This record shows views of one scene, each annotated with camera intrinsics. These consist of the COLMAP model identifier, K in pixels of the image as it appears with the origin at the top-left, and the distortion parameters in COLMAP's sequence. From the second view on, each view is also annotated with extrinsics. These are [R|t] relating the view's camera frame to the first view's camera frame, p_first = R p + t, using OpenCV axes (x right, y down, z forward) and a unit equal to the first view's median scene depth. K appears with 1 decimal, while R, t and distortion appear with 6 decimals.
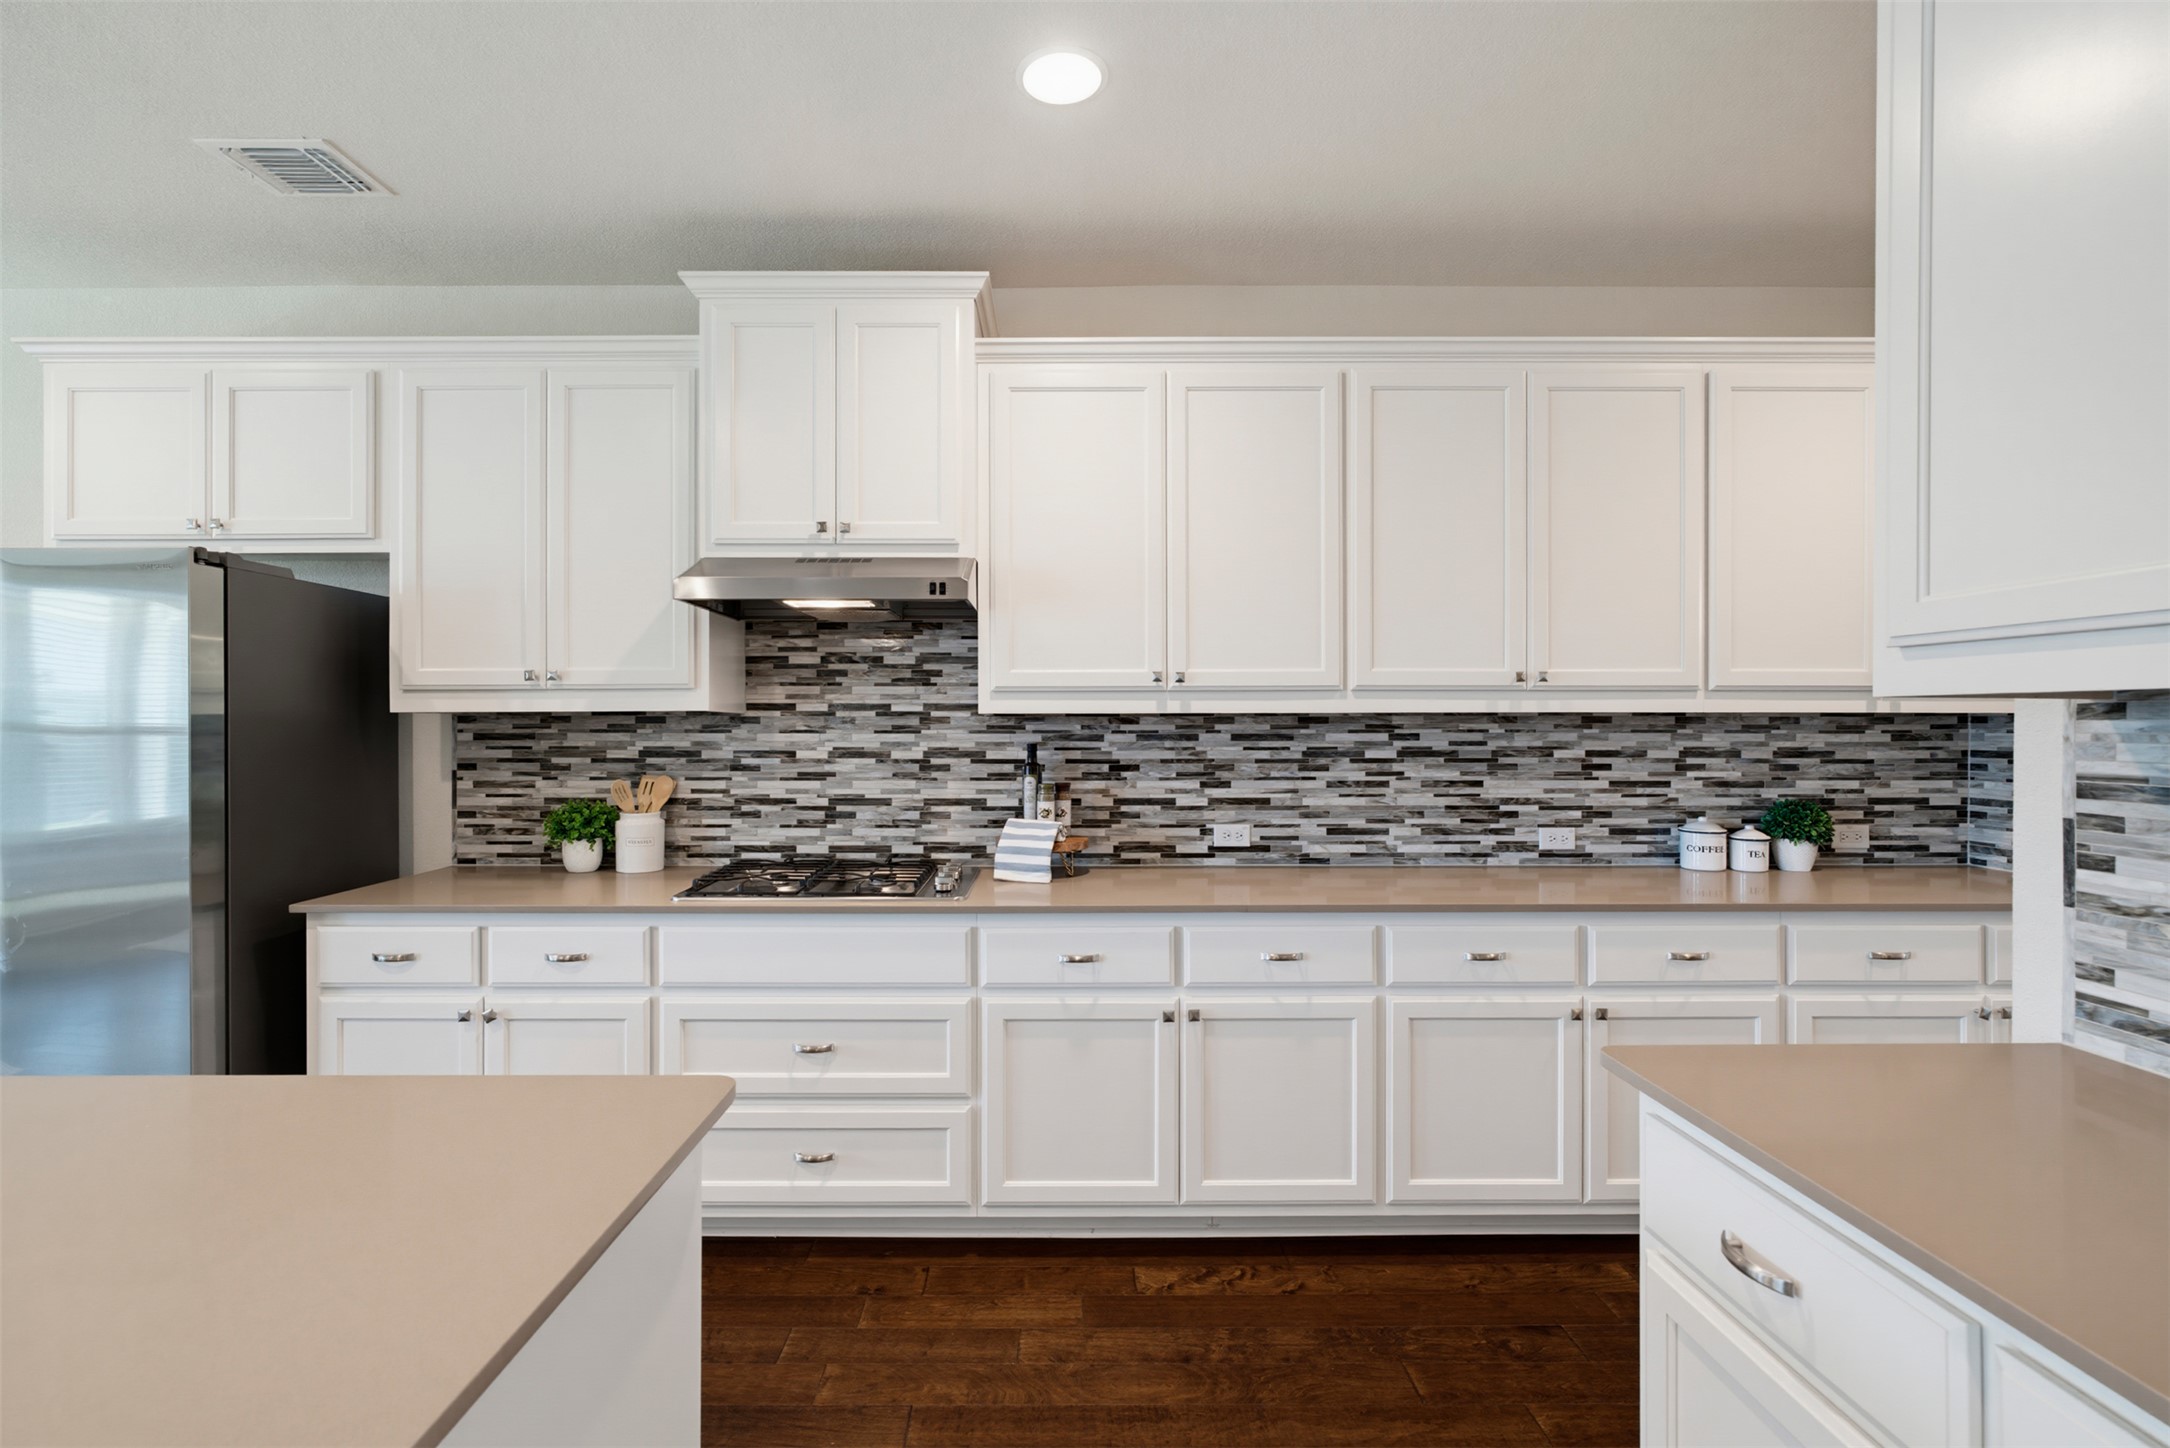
lens RADIAL K [[974.5, 0, 1084.4], [0, 974.5, 719.9], [0, 0, 1]] dist [0.005575, -0.000540]
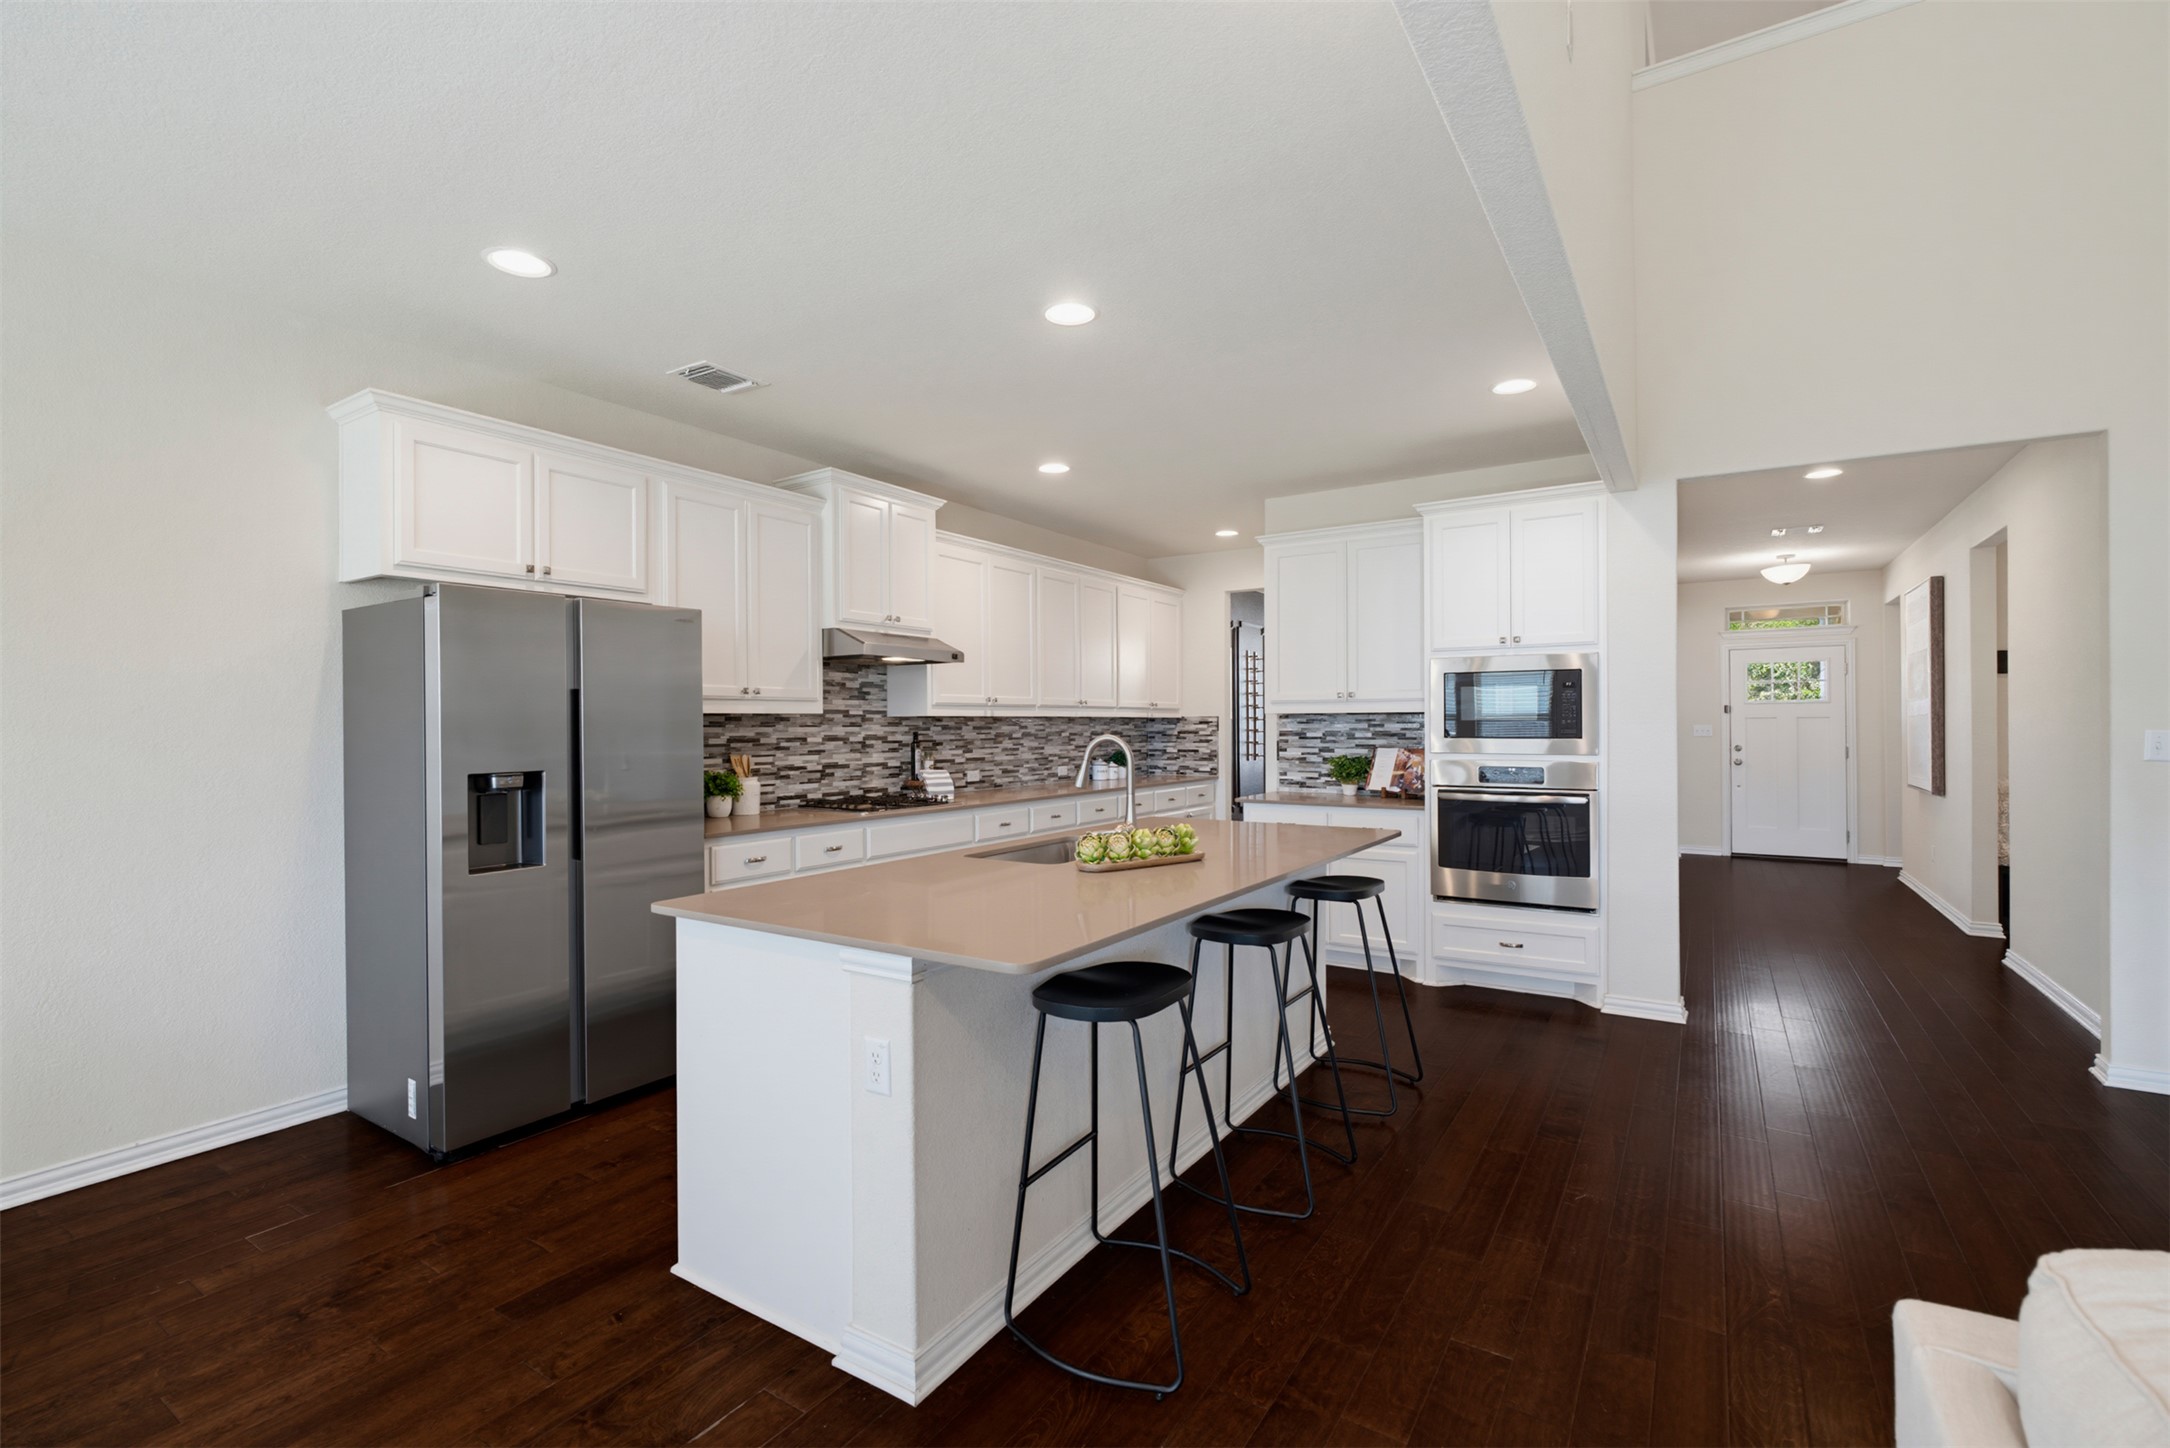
lens RADIAL K [[974.5, 0, 1083.1], [0, 974.5, 733.1], [0, 0, 1]] dist [0.005575, -0.000540]
pose [[0.547420, -0.009964, 0.836799, -1.436940], [0.001271, 0.999938, 0.011075, 0.005947], [-0.836857, -0.004999, 0.547399, -0.314150]]
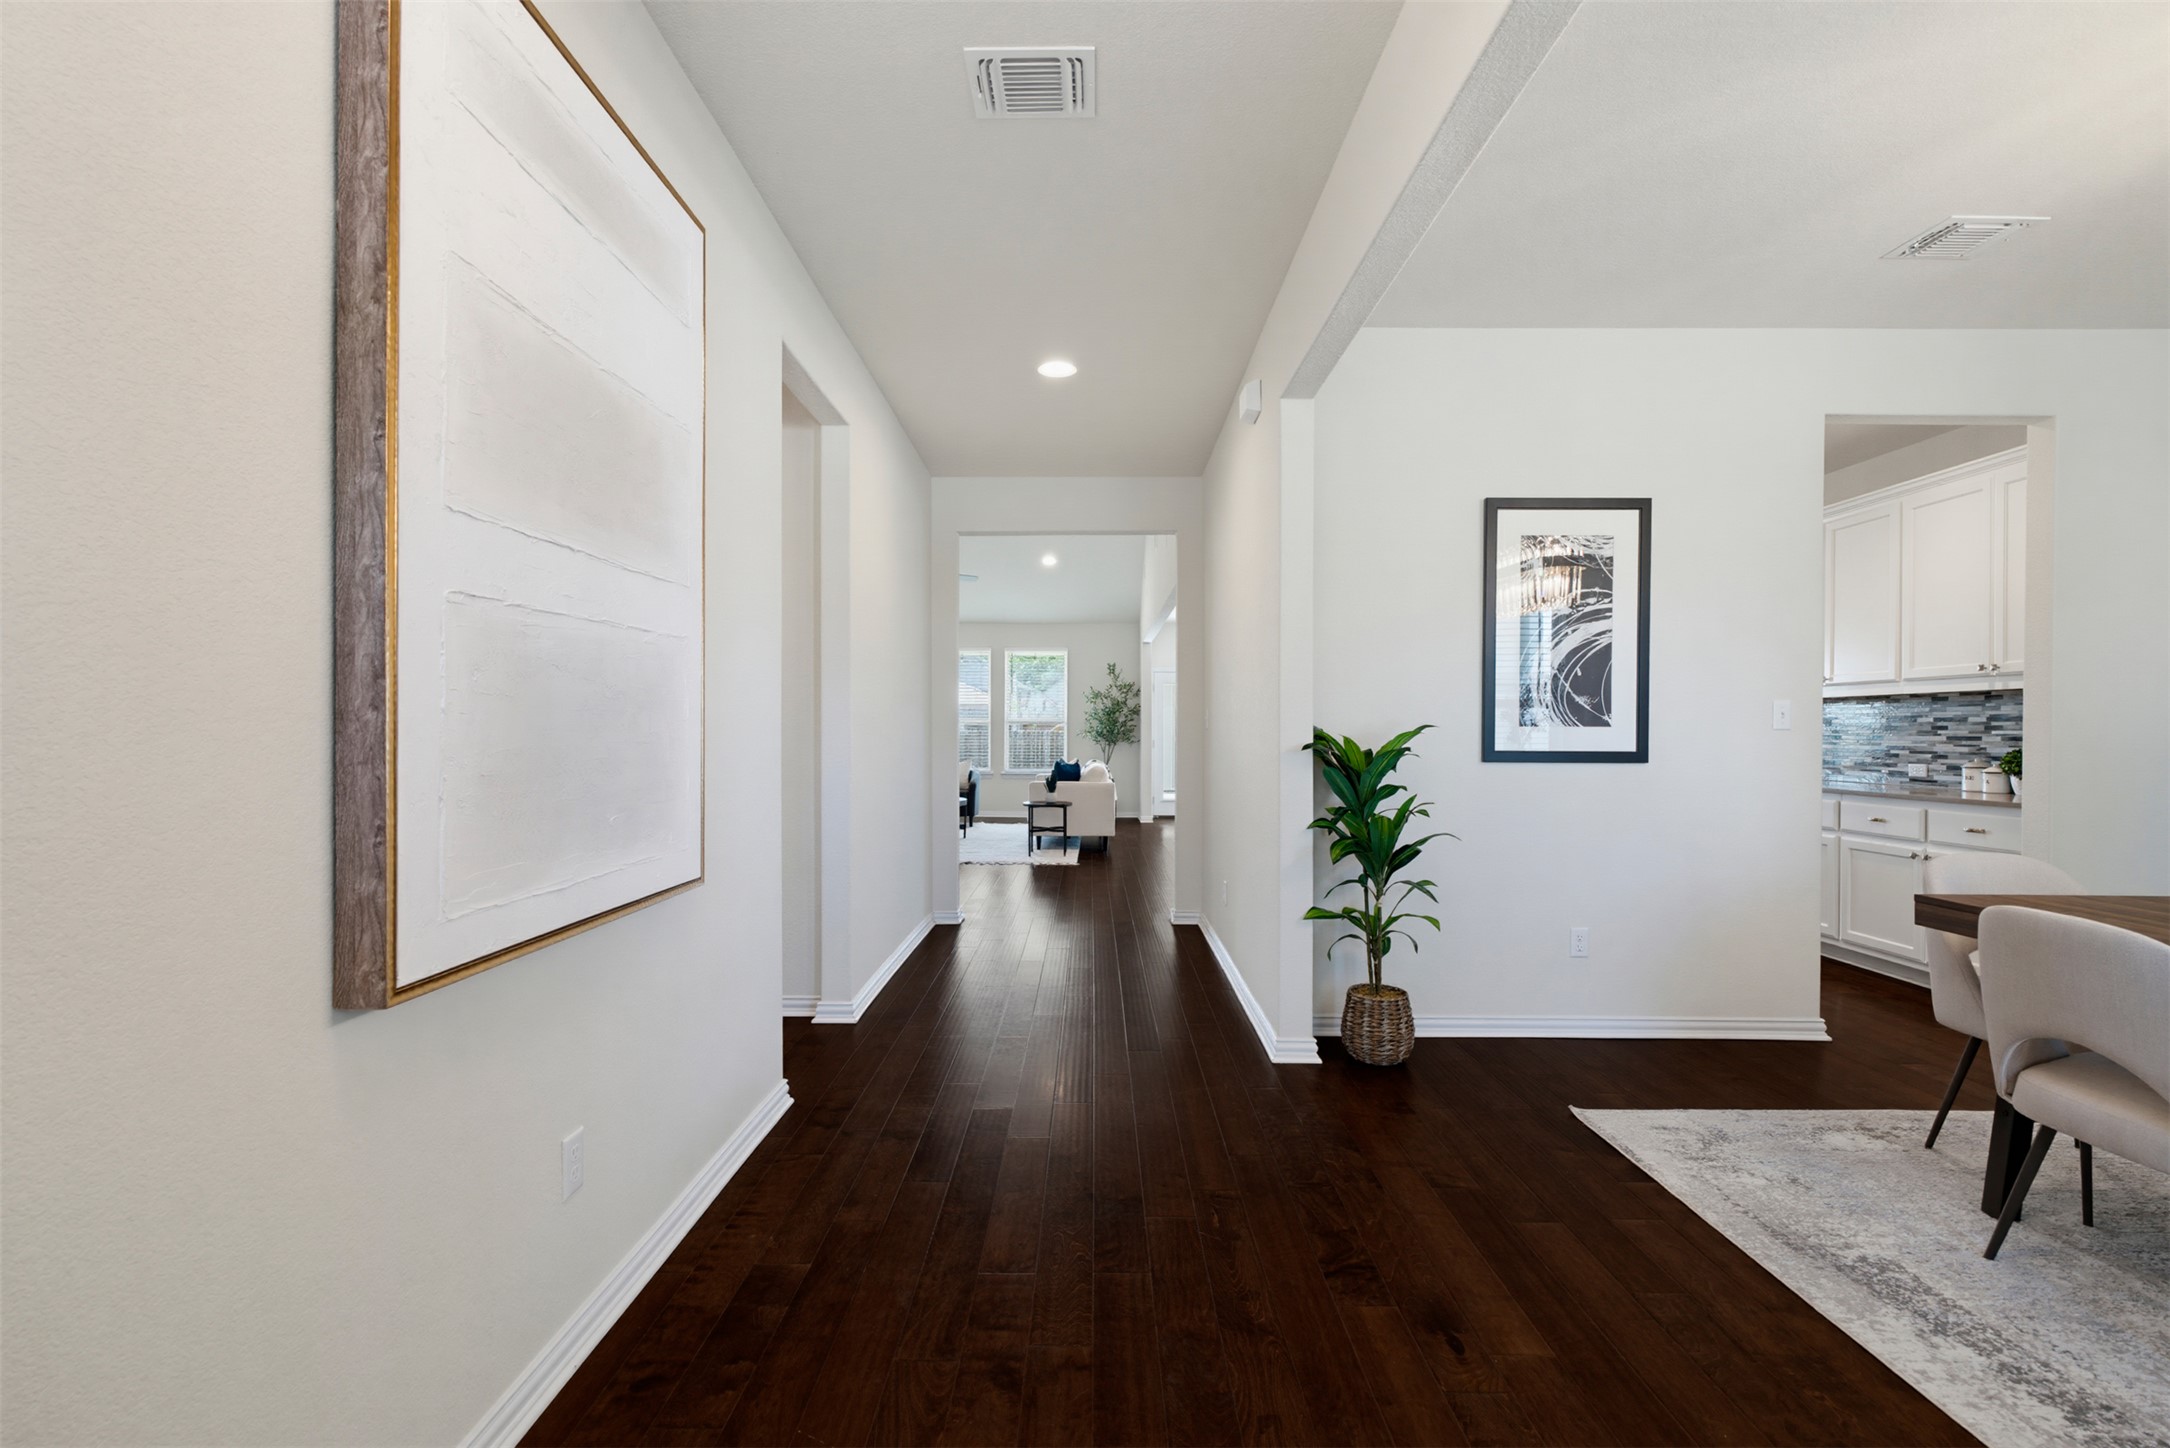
lens RADIAL K [[974.5, 0, 1080.5], [0, 974.5, 732.4], [0, 0, 1]] dist [0.005575, -0.000540]
pose [[-0.010268, 0.004817, -0.999936, 2.176040], [0.032948, 0.999447, 0.004476, 0.001714], [0.999404, -0.032900, -0.010421, -0.414020]]
